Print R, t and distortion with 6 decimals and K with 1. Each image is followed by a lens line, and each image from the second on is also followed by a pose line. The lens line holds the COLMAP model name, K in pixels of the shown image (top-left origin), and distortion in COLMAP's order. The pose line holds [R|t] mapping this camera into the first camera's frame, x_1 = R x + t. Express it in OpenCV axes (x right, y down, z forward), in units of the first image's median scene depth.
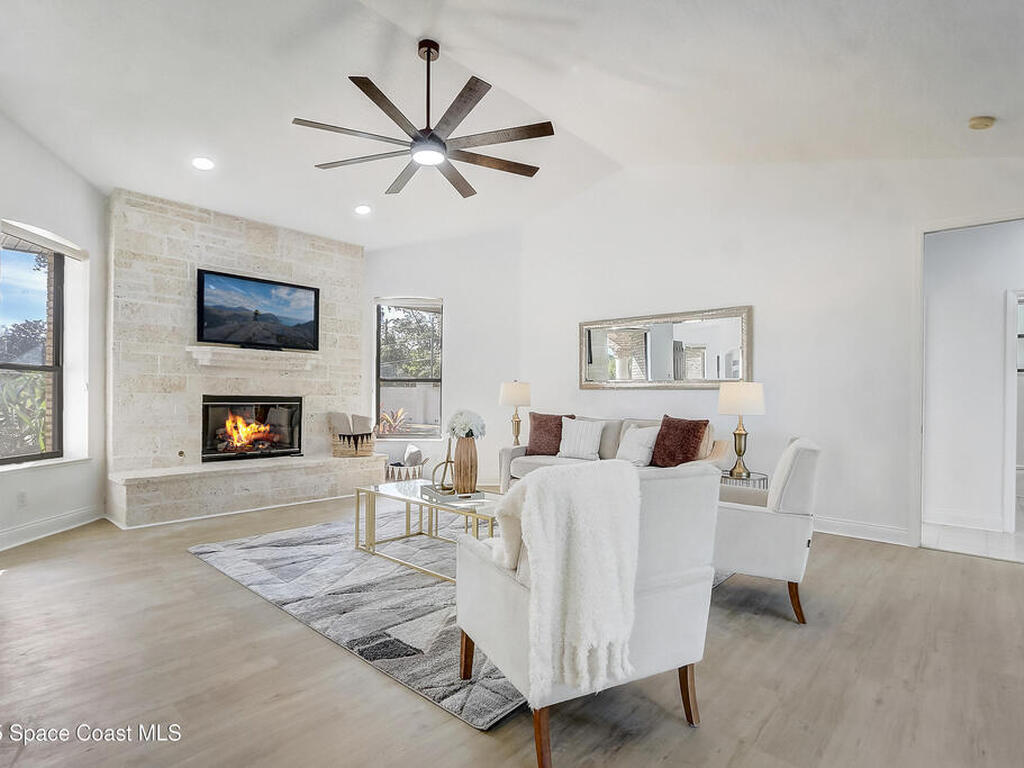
lens RADIAL K [[537.0, 0, 513.4], [0, 537.0, 388.5], [0, 0, 1]] dist [-0.011642, -0.002800]
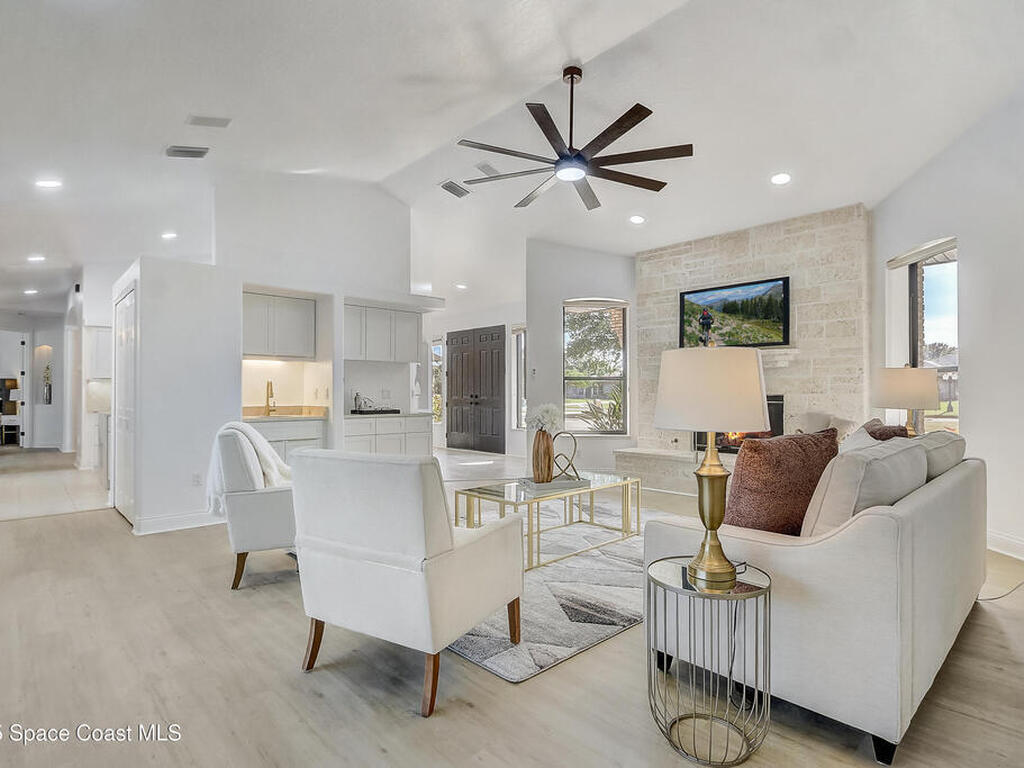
lens RADIAL K [[537.0, 0, 512.0], [0, 537.0, 390.9], [0, 0, 1]] dist [-0.011642, -0.002800]
pose [[-0.079237, -0.013644, -0.996762, 0.622154], [0.016175, 0.999757, -0.014971, 0.015024], [0.996725, -0.017309, -0.078997, 0.644479]]
